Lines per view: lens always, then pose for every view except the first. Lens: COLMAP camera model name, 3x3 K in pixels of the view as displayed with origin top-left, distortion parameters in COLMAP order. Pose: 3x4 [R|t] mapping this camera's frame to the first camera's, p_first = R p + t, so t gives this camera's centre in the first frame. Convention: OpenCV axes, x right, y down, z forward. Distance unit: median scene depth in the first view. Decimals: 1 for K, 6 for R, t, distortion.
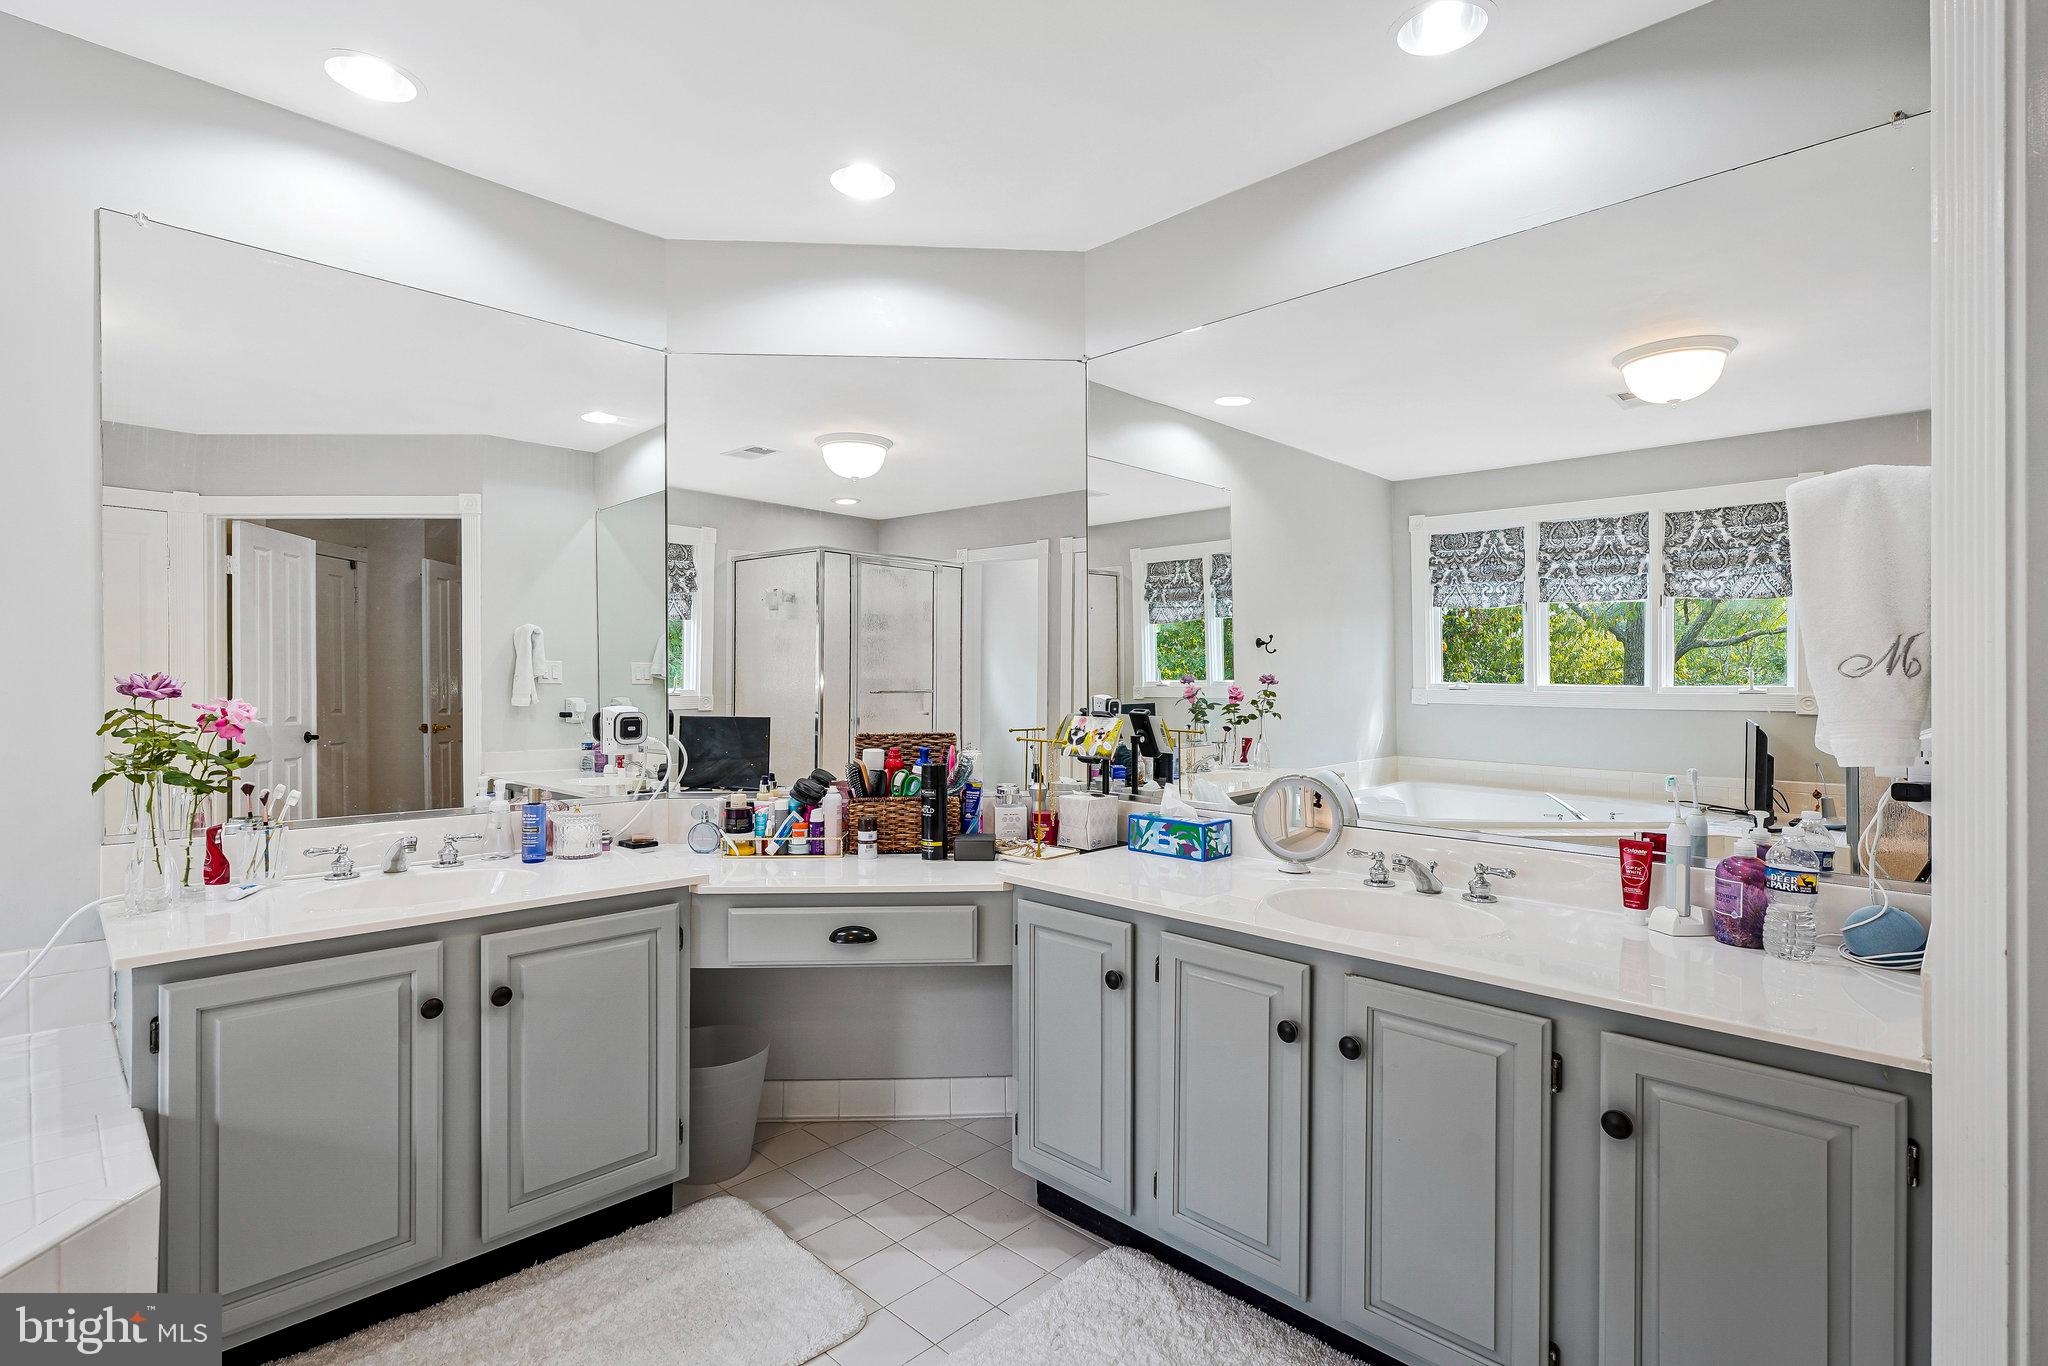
lens RADIAL K [[973.5, 0, 1023.3], [0, 973.5, 684.1], [0, 0, 1]] dist [0.000075, 0.000135]
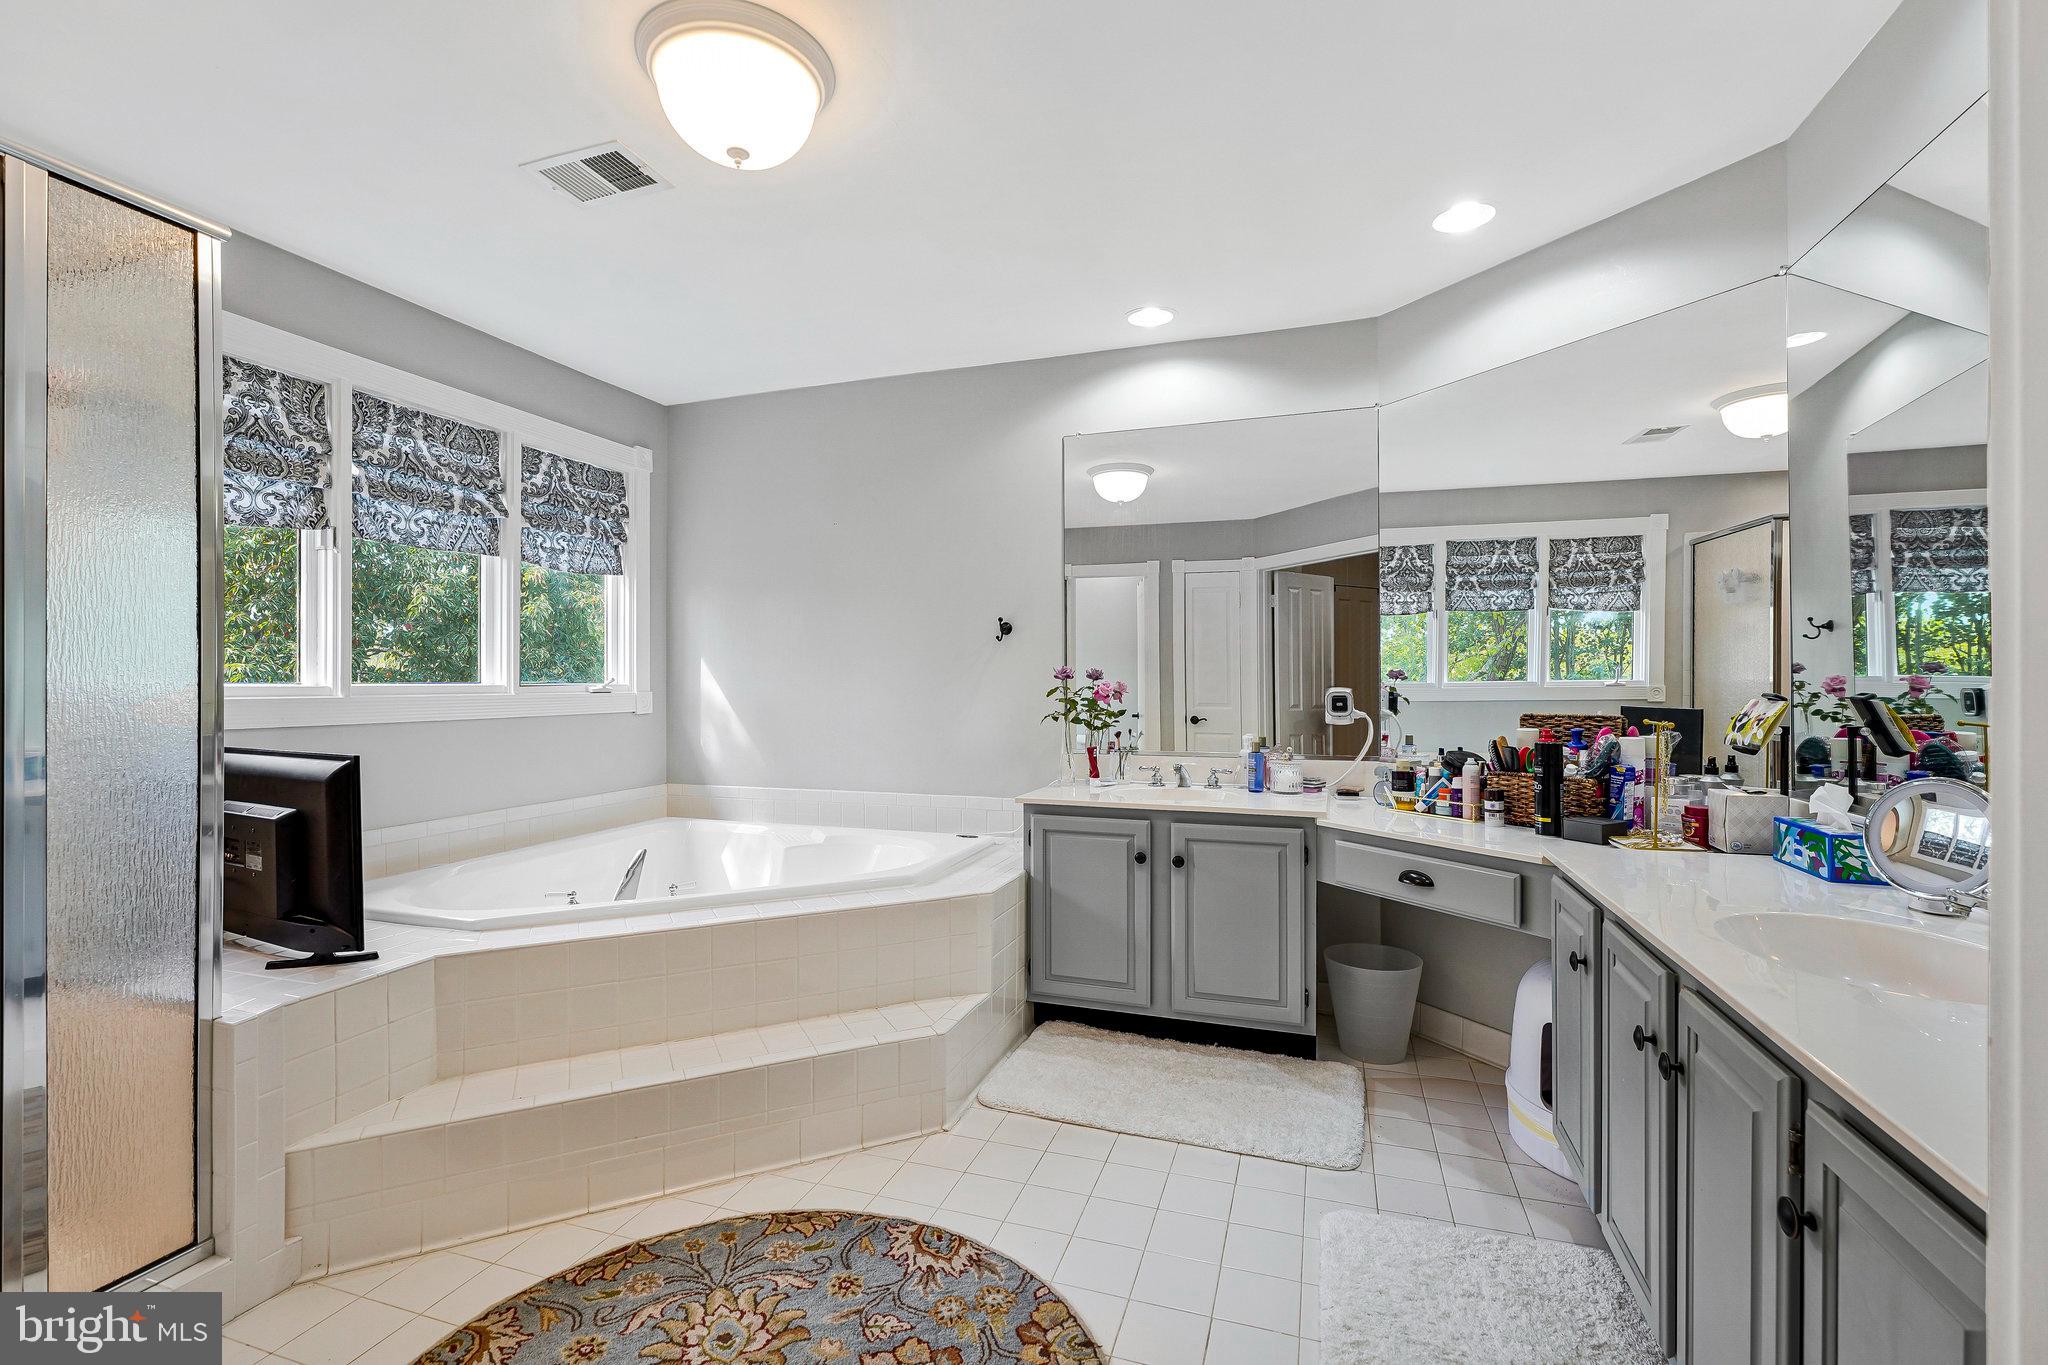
lens RADIAL K [[893.5, 0, 1022.4], [0, 893.5, 685.4], [0, 0, 1]] dist [0.003791, -0.000112]
pose [[0.434049, -0.002702, -0.900885, 0.521940], [0.004790, 0.999988, -0.000691, 0.019585], [0.900876, -0.004016, 0.434057, 0.090320]]
